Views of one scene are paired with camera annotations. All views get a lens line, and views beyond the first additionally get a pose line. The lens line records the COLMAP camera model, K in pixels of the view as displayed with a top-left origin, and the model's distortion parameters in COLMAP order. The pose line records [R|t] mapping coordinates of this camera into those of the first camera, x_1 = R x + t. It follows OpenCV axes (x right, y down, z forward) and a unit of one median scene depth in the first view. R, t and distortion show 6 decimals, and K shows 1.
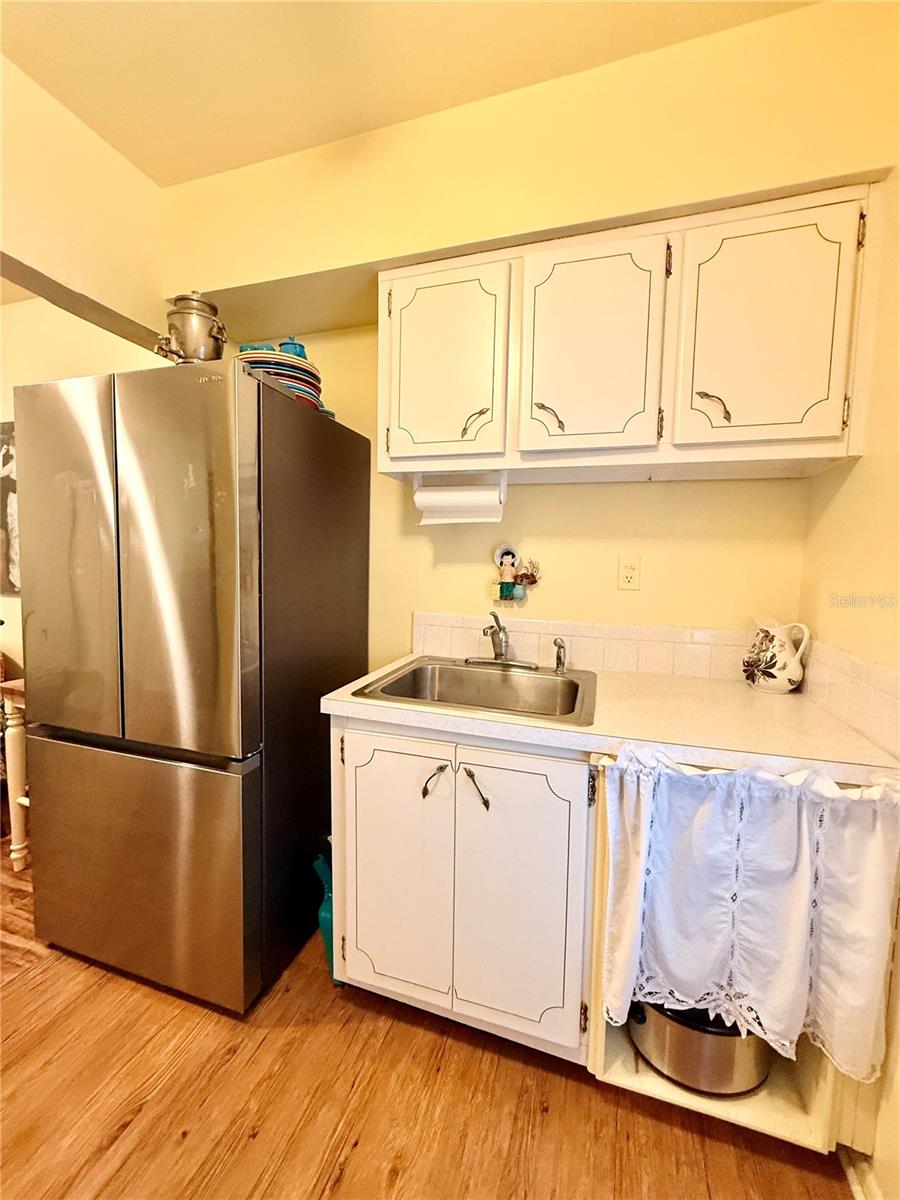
lens RADIAL K [[481.4, 0, 452.1], [0, 481.4, 593.7], [0, 0, 1]] dist [0.000456, 0.000161]
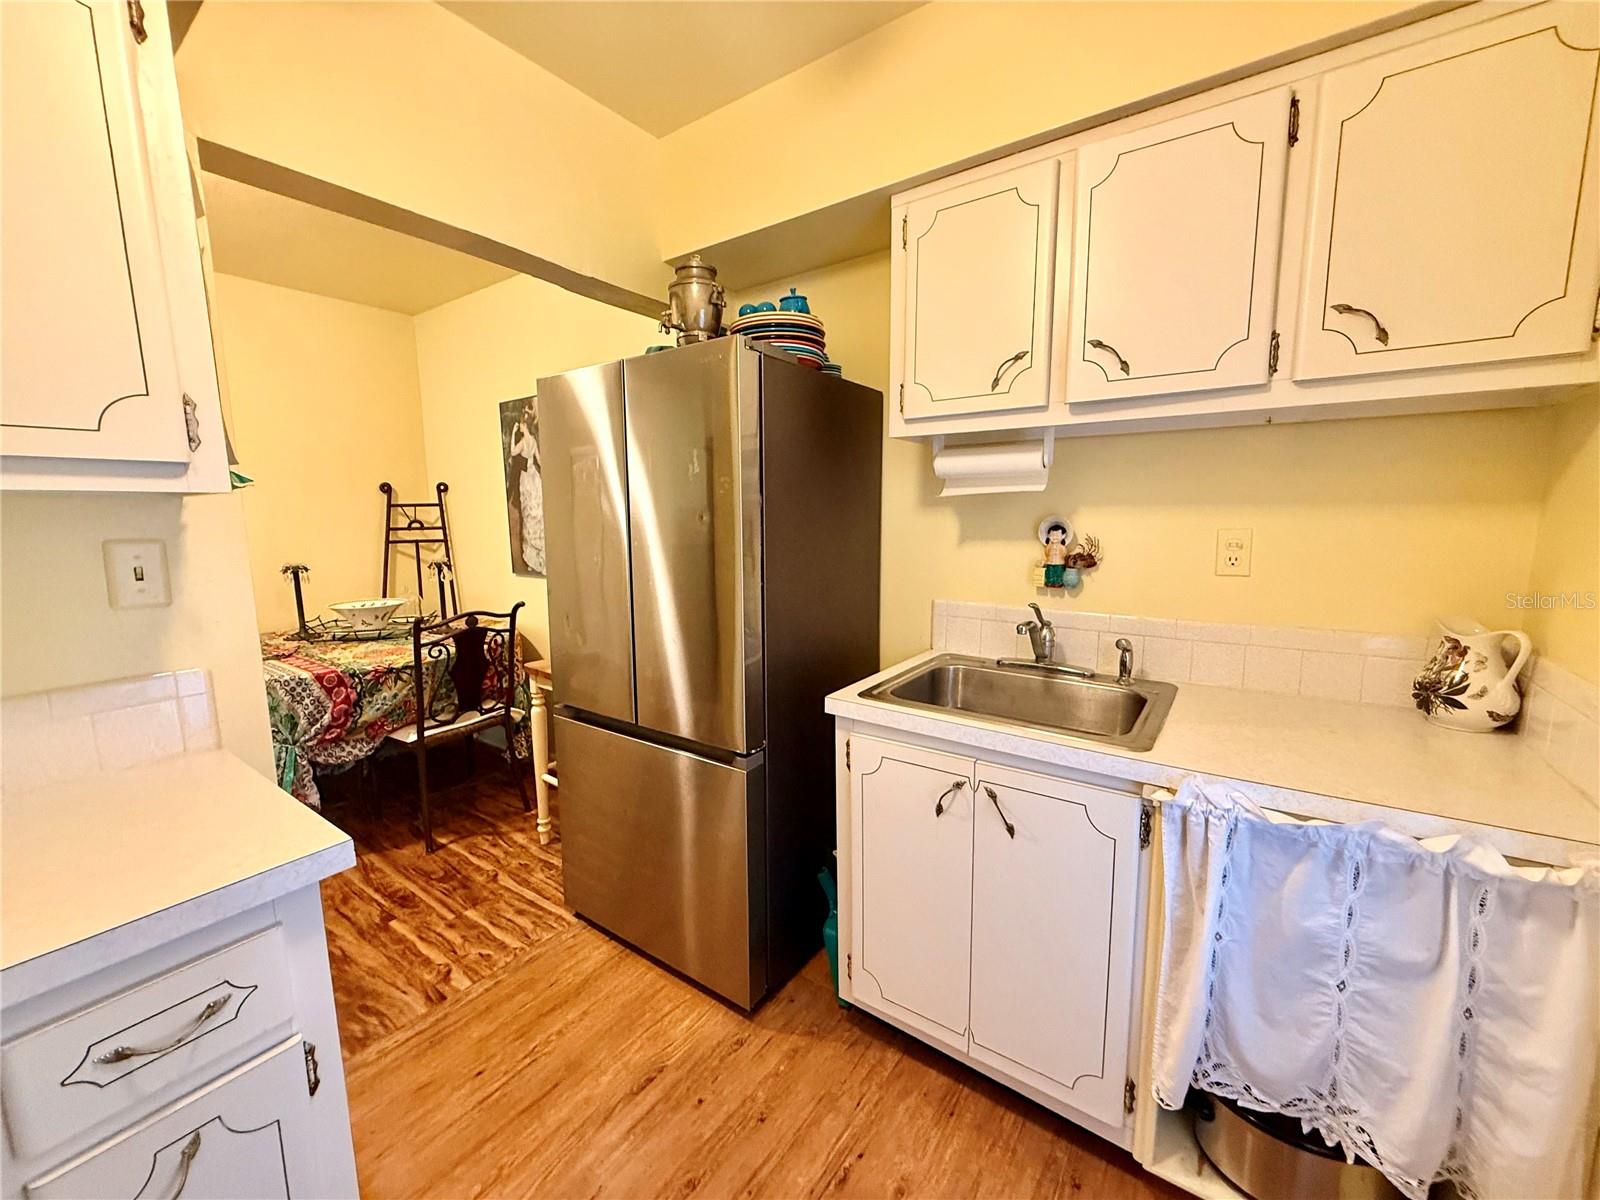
lens RADIAL K [[640.4, 0, 798.7], [0, 640.4, 594.3], [0, 0, 1]] dist [0.003678, 0.000174]
pose [[0.952453, 0.012234, -0.304439, 0.046206], [0.003141, 0.998746, 0.049962, -0.038502], [0.304669, -0.048542, 0.951221, -0.160725]]
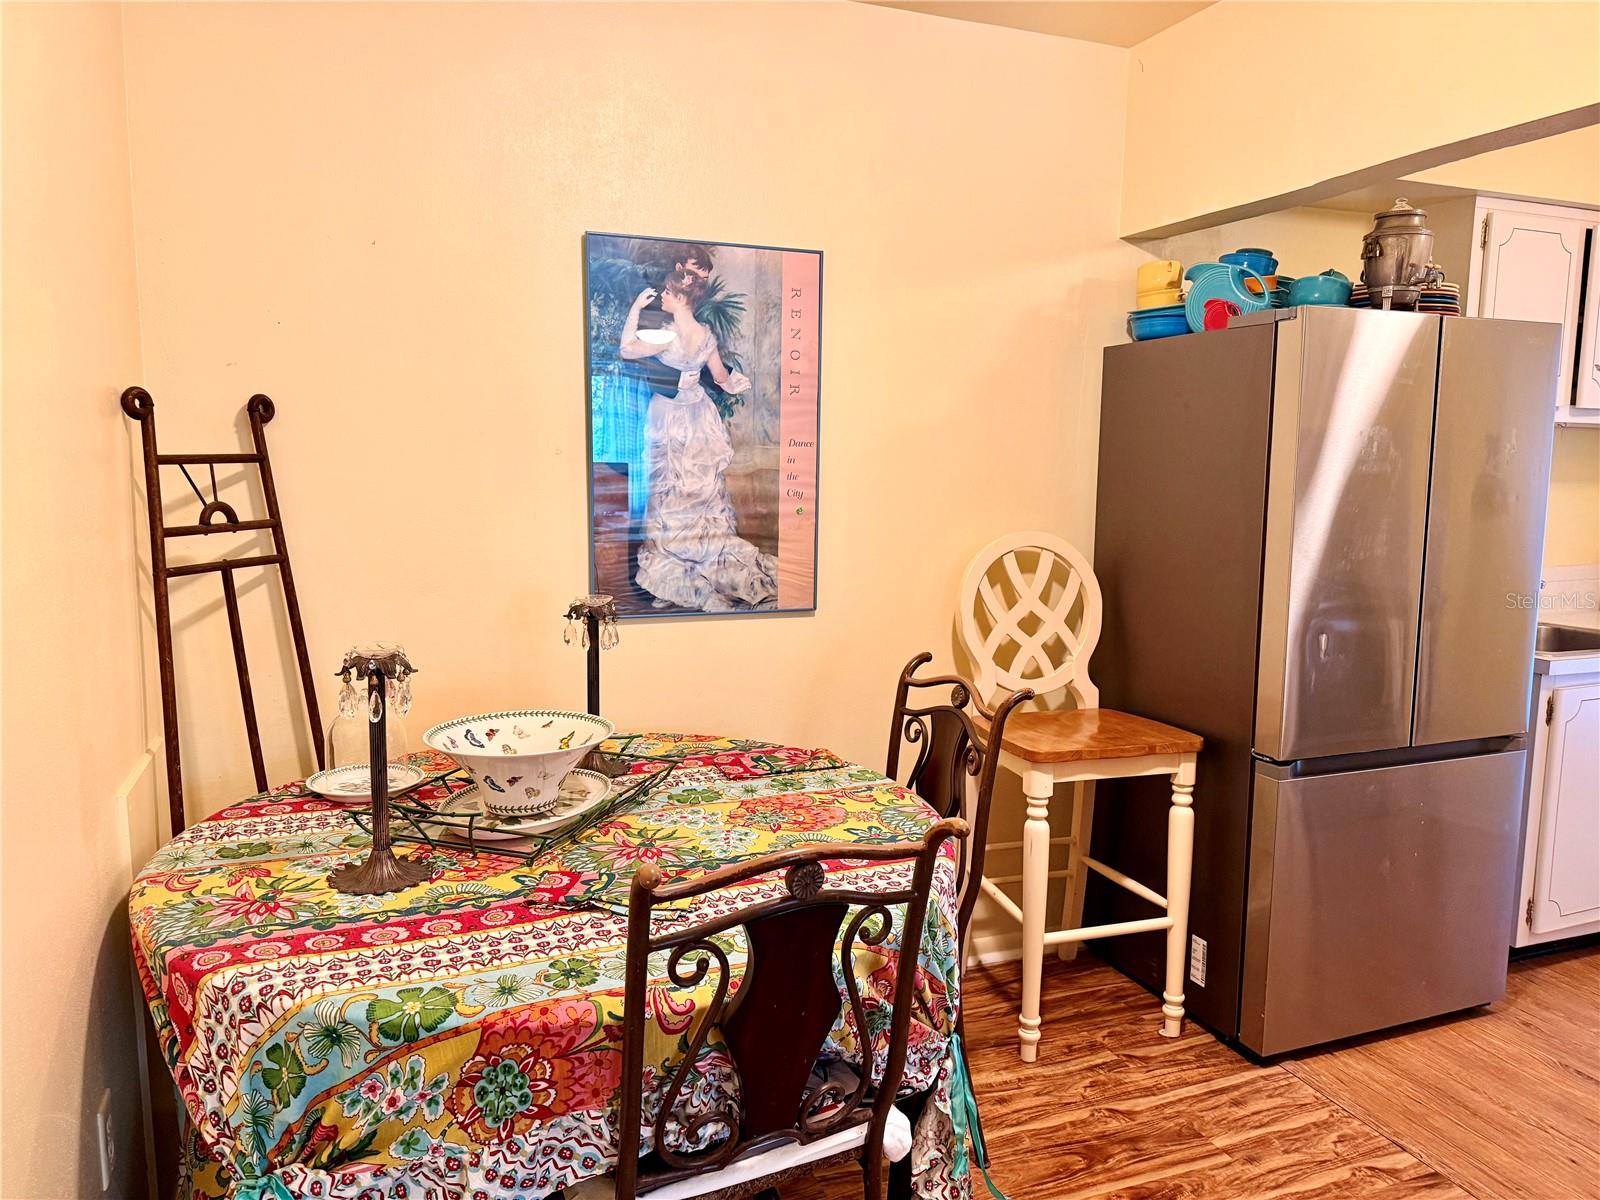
lens RADIAL K [[1127.1, 0, 797.4], [0, 1127.1, 591.7], [0, 0, 1]] dist [0.134544, -0.178852]
pose [[0.767680, -0.088622, 0.634676, -2.731781], [0.048815, 0.995601, 0.079976, -0.185850], [-0.638972, -0.030414, 0.768629, 0.144297]]
